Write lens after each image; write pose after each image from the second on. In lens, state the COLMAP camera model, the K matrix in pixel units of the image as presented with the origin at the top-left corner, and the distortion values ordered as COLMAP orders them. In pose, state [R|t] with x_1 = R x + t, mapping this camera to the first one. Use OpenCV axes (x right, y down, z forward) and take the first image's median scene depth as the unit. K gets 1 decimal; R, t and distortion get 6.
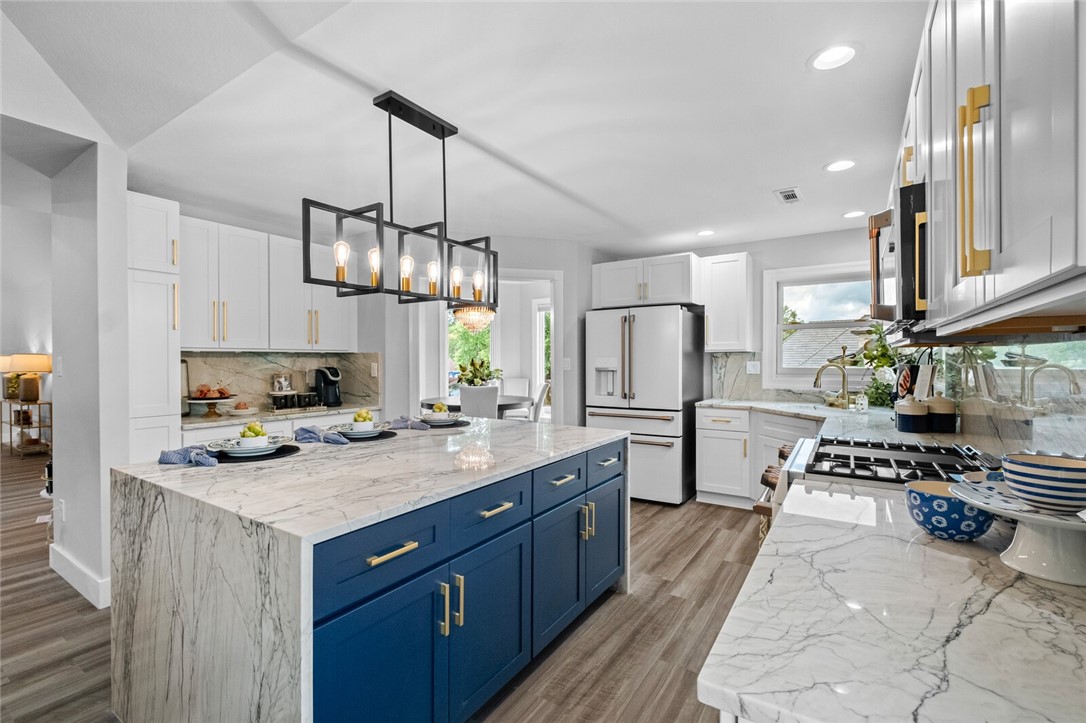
lens RADIAL K [[477.5, 0, 550.5], [0, 477.5, 361.8], [0, 0, 1]] dist [0.008370, 0.000430]
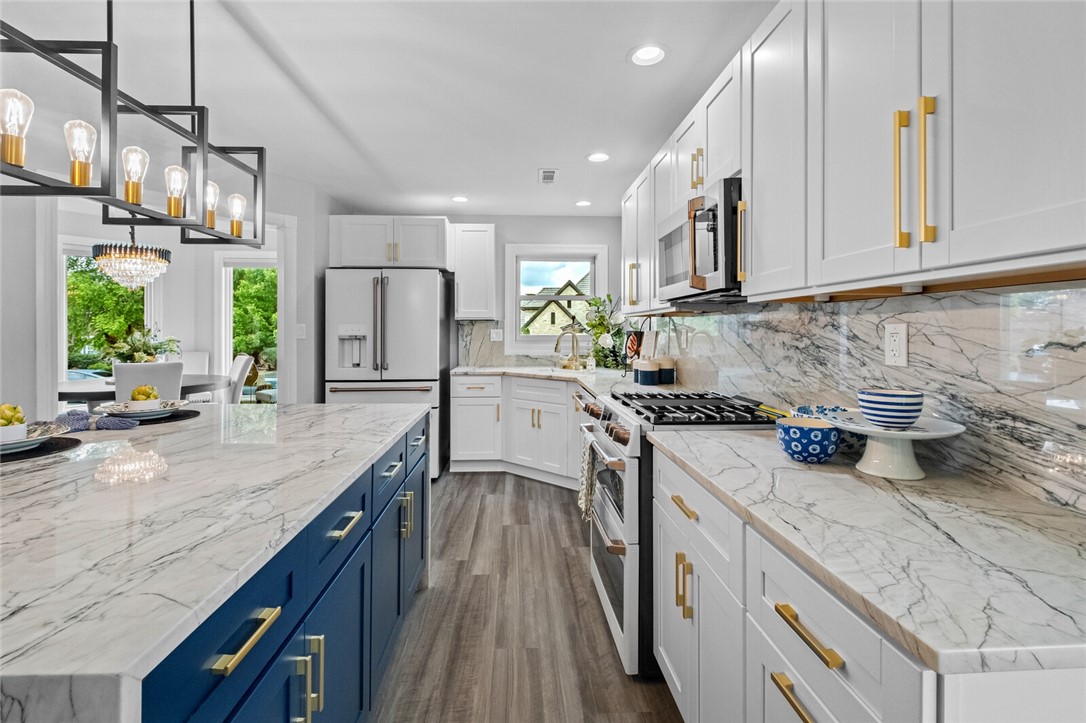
lens RADIAL K [[477.5, 0, 535.1], [0, 477.5, 330.7], [0, 0, 1]] dist [0.008370, 0.000430]
pose [[0.815713, 0.004376, 0.578440, -0.118829], [-0.001148, 0.999982, -0.005946, 0.008773], [-0.578455, 0.004186, 0.815703, 0.101708]]
